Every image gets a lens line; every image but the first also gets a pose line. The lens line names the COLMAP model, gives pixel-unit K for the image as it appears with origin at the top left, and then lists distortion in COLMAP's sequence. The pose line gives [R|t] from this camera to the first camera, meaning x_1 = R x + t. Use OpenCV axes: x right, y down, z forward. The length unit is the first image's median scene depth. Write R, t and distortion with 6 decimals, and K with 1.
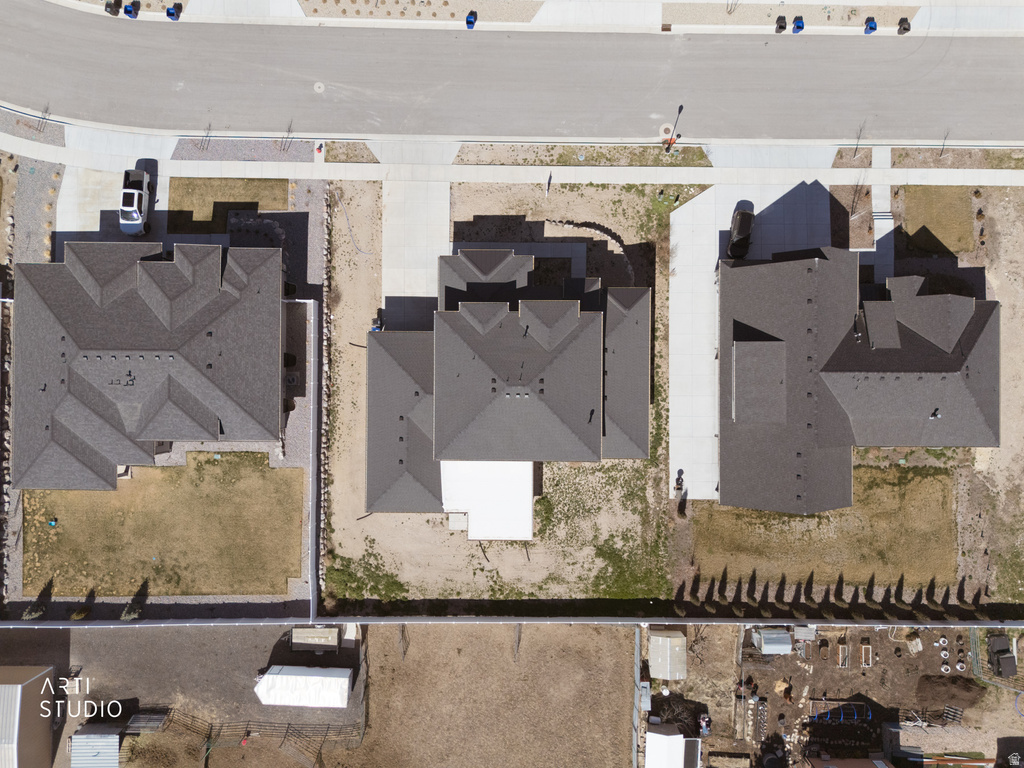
lens RADIAL K [[753.5, 0, 515.9], [0, 753.5, 385.0], [0, 0, 1]] dist [0.072130, -0.070402]
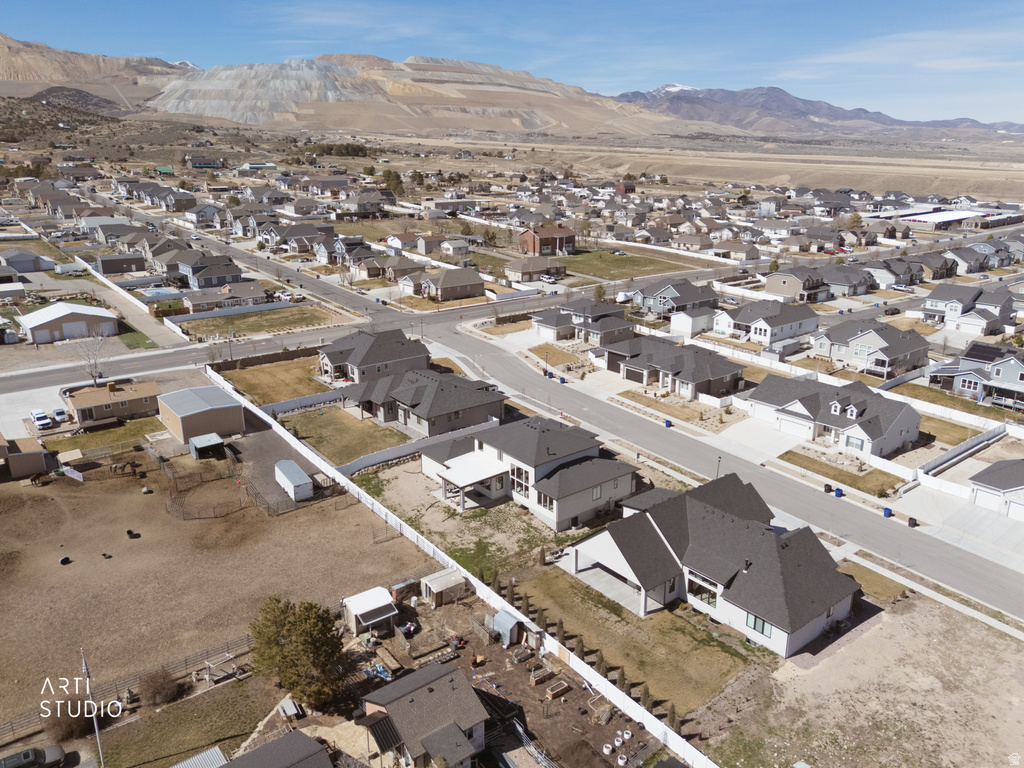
lens RADIAL K [[753.5, 0, 515.9], [0, 753.5, 385.0], [0, 0, 1]] dist [0.072130, -0.070402]
pose [[0.627948, 0.244420, -0.738878, 1.031349], [-0.778230, 0.189566, -0.598684, 0.886967], [-0.006264, 0.950959, 0.309253, 0.345227]]
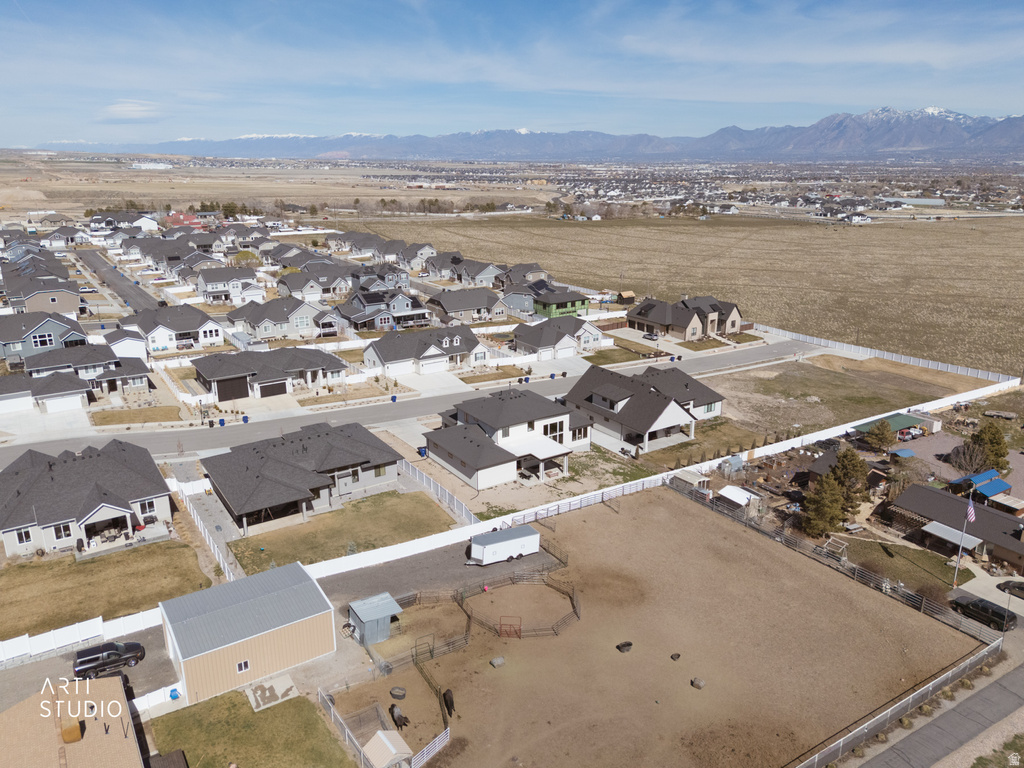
lens RADIAL K [[753.5, 0, 515.9], [0, 753.5, 385.0], [0, 0, 1]] dist [0.072130, -0.070402]
pose [[0.828665, -0.152301, 0.538627, -0.863177], [0.559607, 0.246744, -0.791174, 1.285977], [-0.012406, 0.957038, 0.289697, 0.375220]]
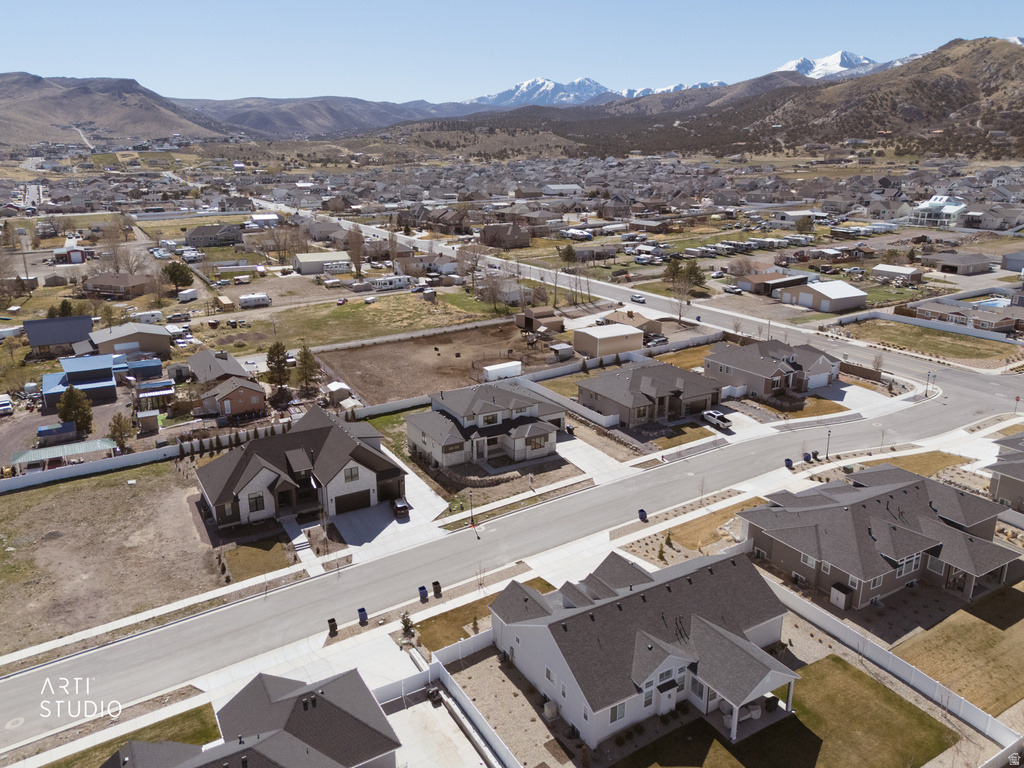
lens RADIAL K [[753.5, 0, 515.9], [0, 753.5, 385.0], [0, 0, 1]] dist [0.072130, -0.070402]
pose [[-0.856414, 0.163335, -0.489771, 0.764648], [-0.516188, -0.252114, 0.818528, -1.411157], [0.010216, 0.953814, 0.300225, 0.359895]]
